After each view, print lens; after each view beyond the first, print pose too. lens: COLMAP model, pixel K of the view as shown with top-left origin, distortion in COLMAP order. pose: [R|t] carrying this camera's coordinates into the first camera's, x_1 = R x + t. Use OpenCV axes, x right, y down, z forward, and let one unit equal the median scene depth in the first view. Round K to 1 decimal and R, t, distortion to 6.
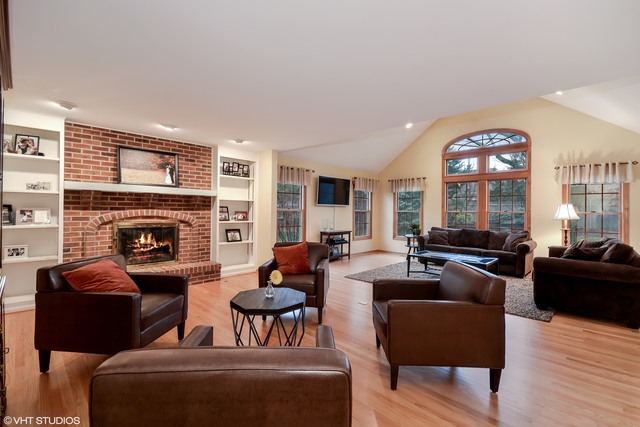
lens RADIAL K [[292.1, 0, 320.0], [0, 292.1, 213.5], [0, 0, 1]] dist [0.001588, -0.008418]
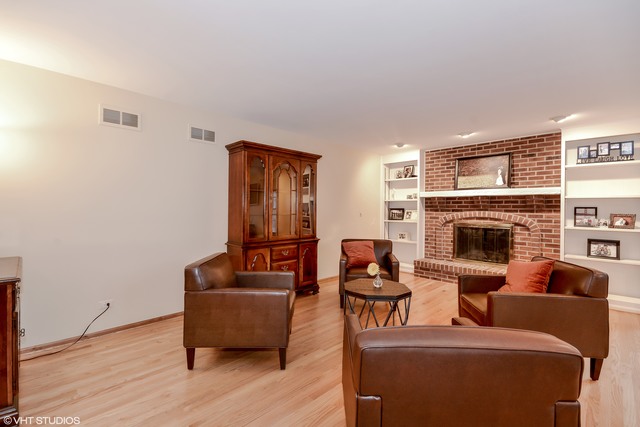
lens RADIAL K [[279.2, 0, 321.4], [0, 279.2, 209.4], [0, 0, 1]] dist [0.026389, -0.012133]
pose [[-0.018514, -0.011916, -0.999758, 0.439041], [-0.020188, 0.999730, -0.011542, 0.003625], [0.999625, 0.019969, -0.018750, 0.409102]]
